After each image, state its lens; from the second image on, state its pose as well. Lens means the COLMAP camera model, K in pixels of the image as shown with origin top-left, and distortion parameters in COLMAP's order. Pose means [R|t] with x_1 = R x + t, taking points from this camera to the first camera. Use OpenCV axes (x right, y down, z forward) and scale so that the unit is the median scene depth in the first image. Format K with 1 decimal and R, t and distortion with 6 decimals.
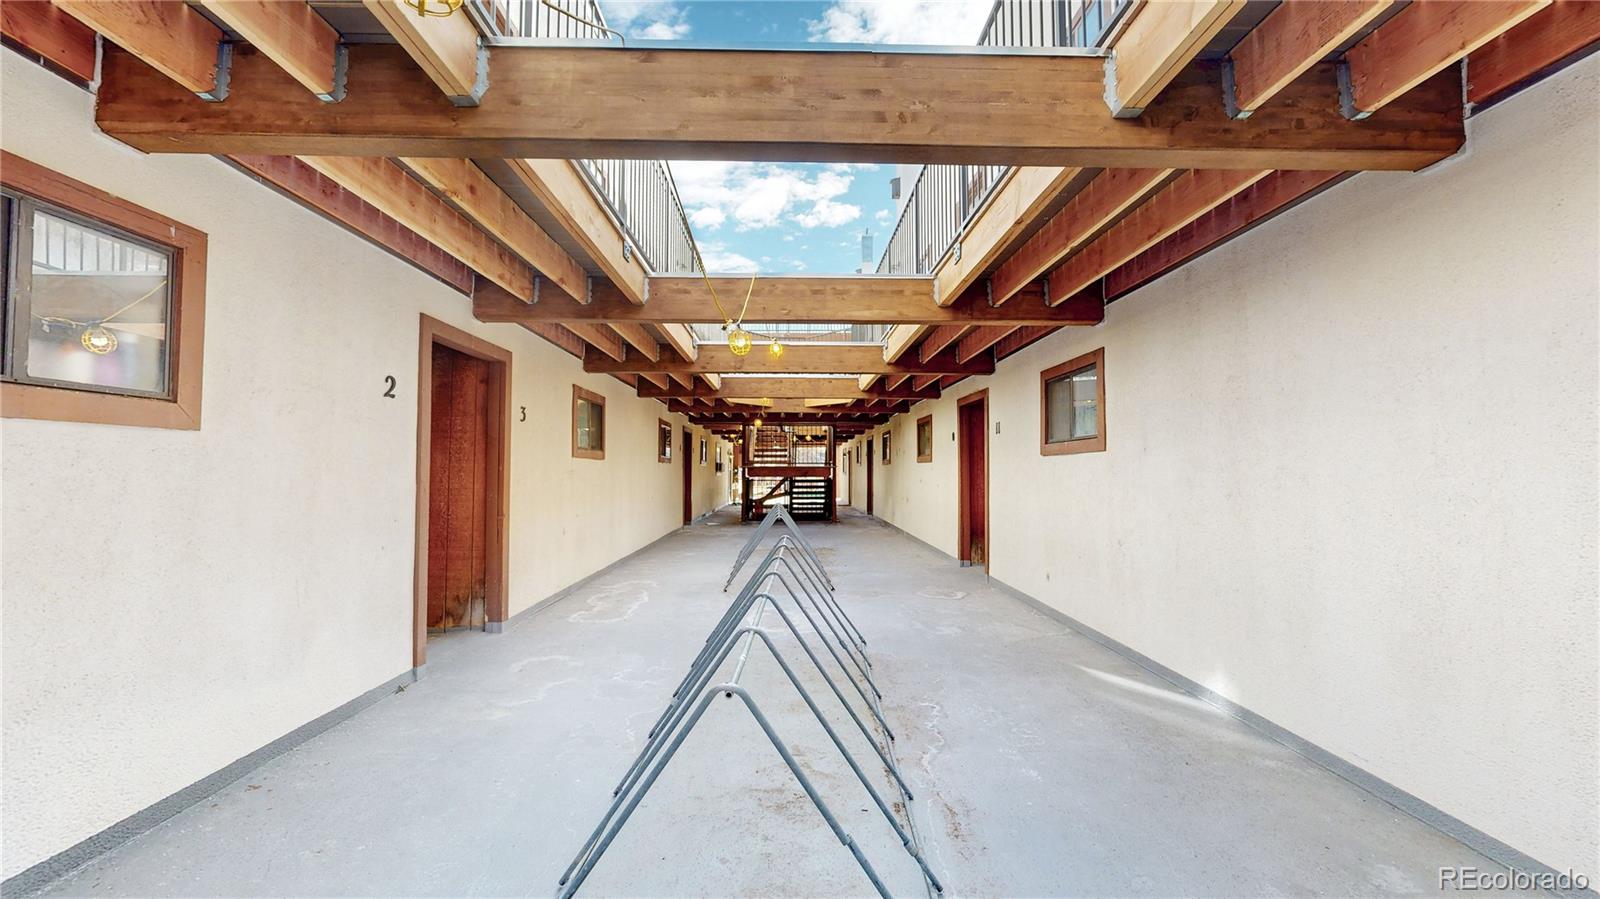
lens RADIAL K [[592.7, 0, 798.5], [0, 592.7, 458.3], [0, 0, 1]] dist [0.000653, 0.000344]
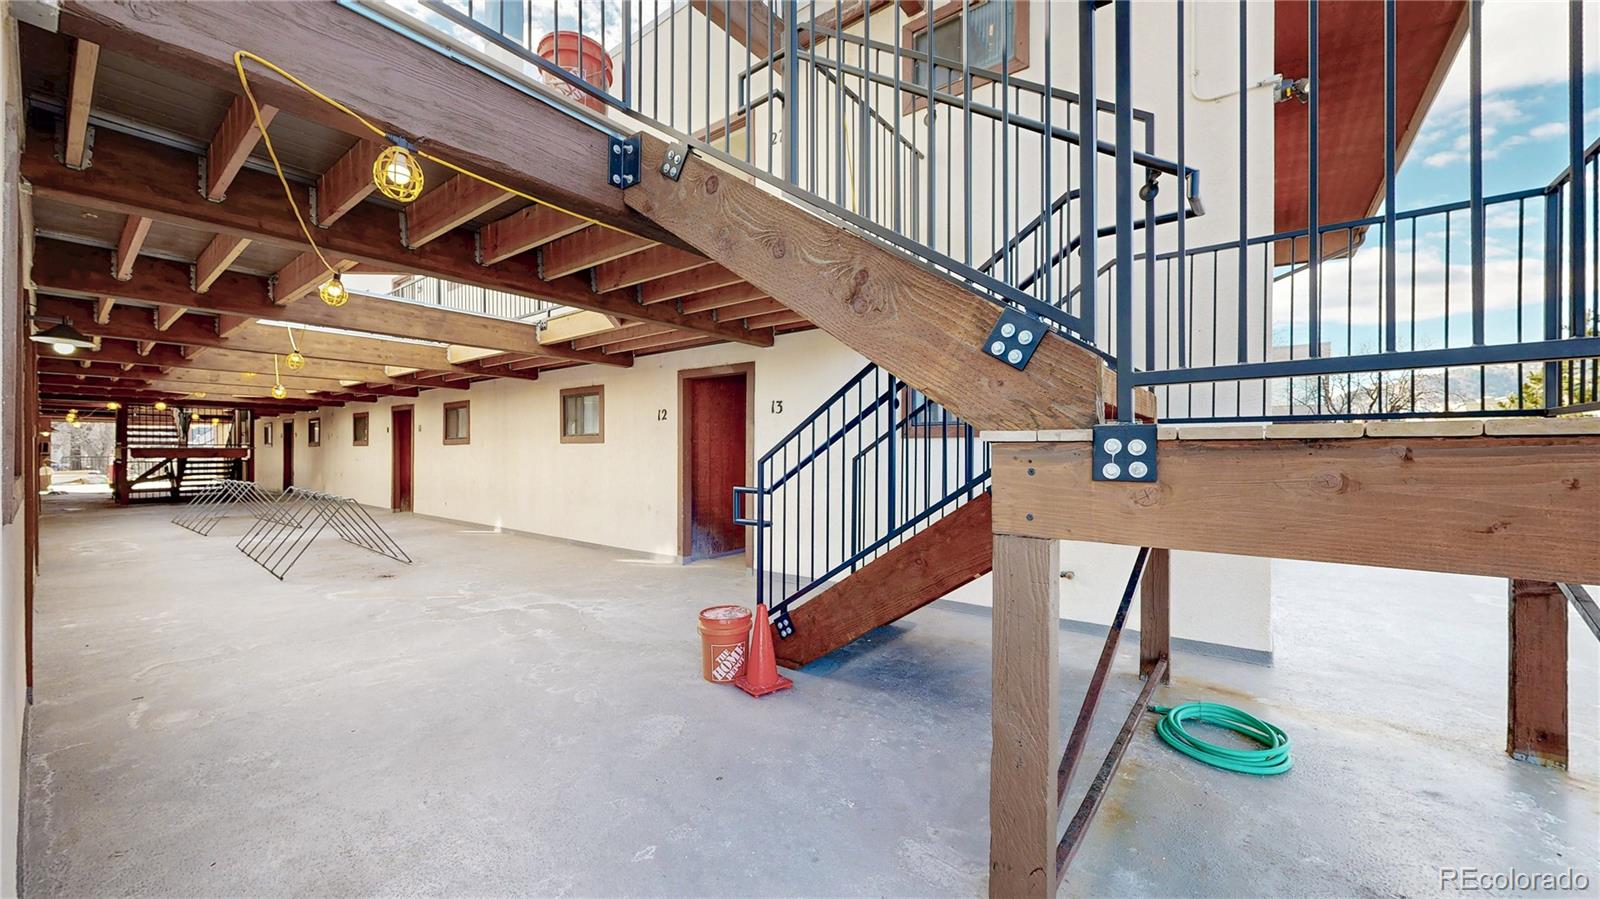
lens RADIAL K [[592.7, 0, 800.4], [0, 592.7, 457.0], [0, 0, 1]] dist [0.000653, 0.000344]
pose [[0.631692, -0.004382, 0.775207, -0.238830], [-0.018985, 0.999597, 0.021121, -0.018897], [-0.774987, -0.028060, 0.631354, -0.751813]]
